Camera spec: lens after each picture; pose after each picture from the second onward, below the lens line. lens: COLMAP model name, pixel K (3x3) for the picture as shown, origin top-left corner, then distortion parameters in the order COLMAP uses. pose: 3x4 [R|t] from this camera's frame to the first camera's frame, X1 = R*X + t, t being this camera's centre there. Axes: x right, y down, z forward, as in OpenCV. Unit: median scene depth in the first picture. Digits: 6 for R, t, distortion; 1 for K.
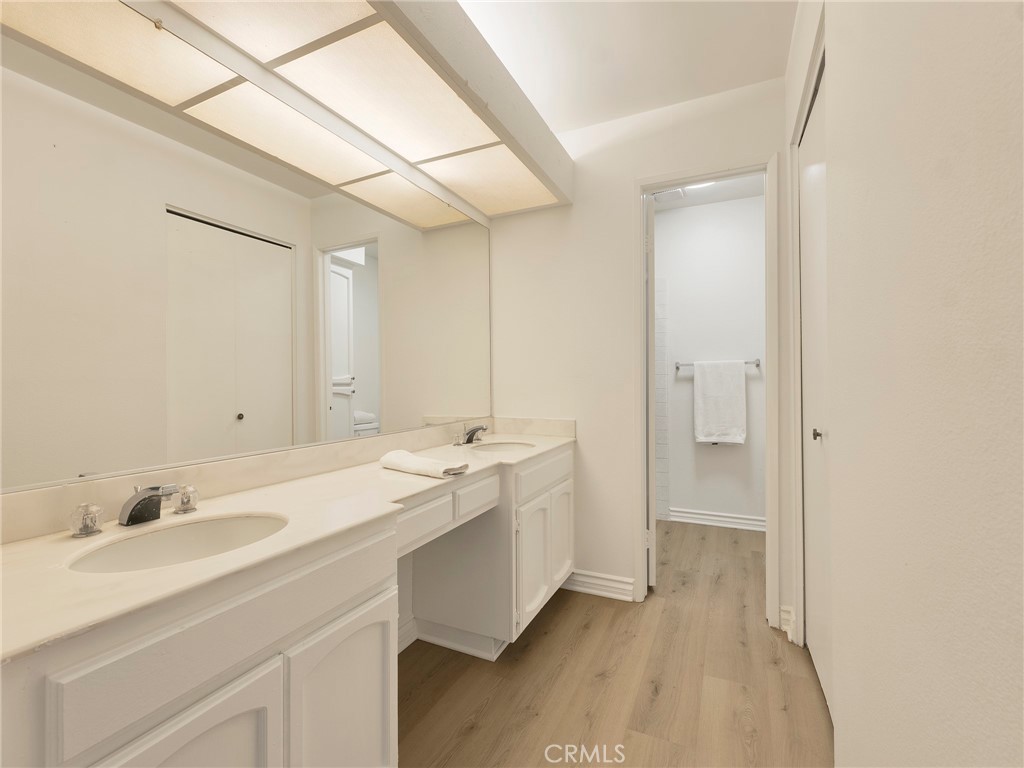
lens RADIAL K [[460.4, 0, 501.5], [0, 460.4, 381.7], [0, 0, 1]] dist [0.004771, 0.000934]
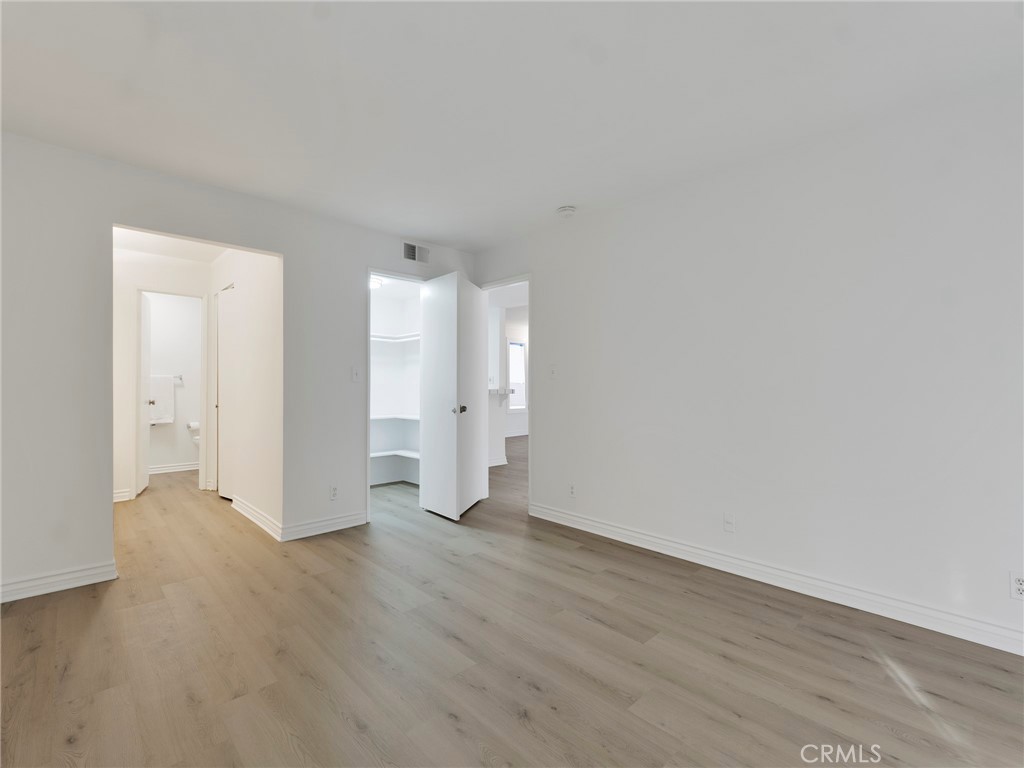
lens RADIAL K [[460.4, 0, 505.2], [0, 460.4, 385.6], [0, 0, 1]] dist [0.004771, 0.000934]
pose [[0.340638, 0.008935, 0.940152, -0.680761], [-0.003171, 0.999960, -0.008354, 0.002106], [-0.940189, -0.000135, 0.340653, -0.774809]]
